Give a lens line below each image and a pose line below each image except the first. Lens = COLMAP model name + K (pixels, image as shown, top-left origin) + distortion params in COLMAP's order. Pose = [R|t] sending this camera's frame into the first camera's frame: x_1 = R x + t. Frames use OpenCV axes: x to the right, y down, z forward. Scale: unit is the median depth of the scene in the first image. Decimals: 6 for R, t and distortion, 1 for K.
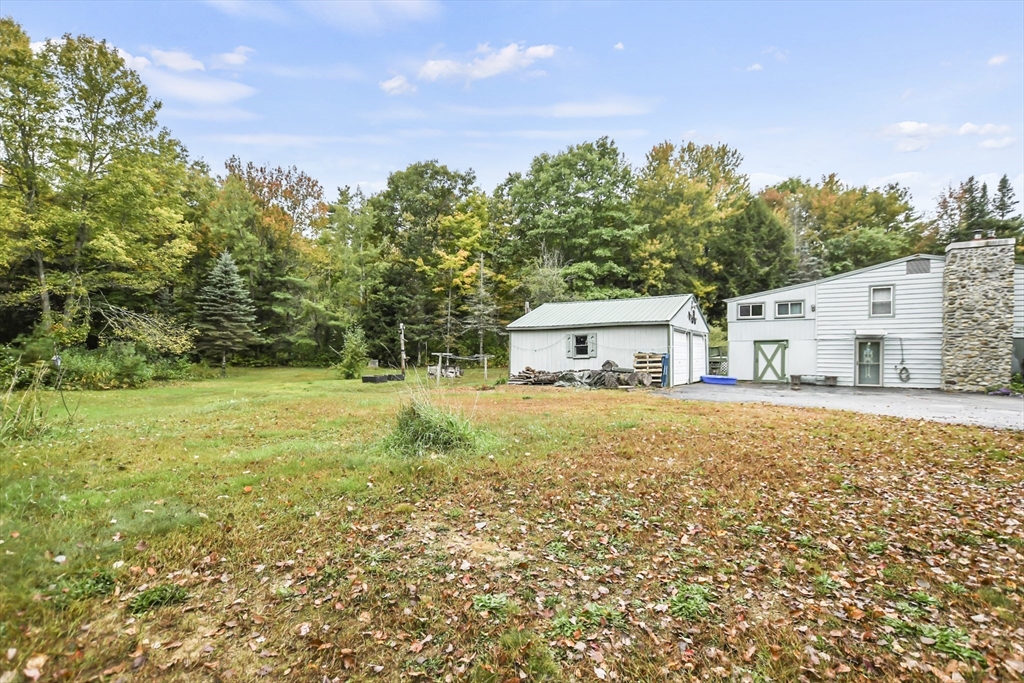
lens RADIAL K [[469.5, 0, 509.2], [0, 469.5, 346.7], [0, 0, 1]] dist [-0.001502, 0.000333]
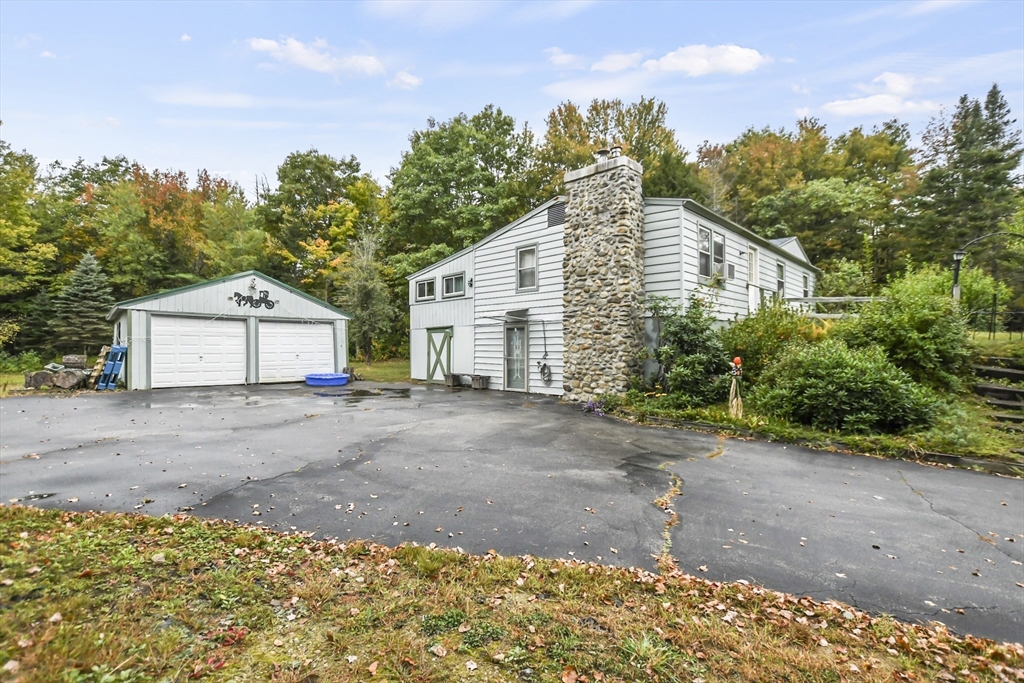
lens RADIAL K [[458.3, 0, 513.5], [0, 458.3, 327.1], [0, 0, 1]] dist [-0.000399, 0.000231]
pose [[0.974046, -0.015635, -0.225809, 0.904294], [0.009741, 0.999583, -0.027195, 0.007867], [0.226140, 0.024290, 0.973792, 0.328214]]
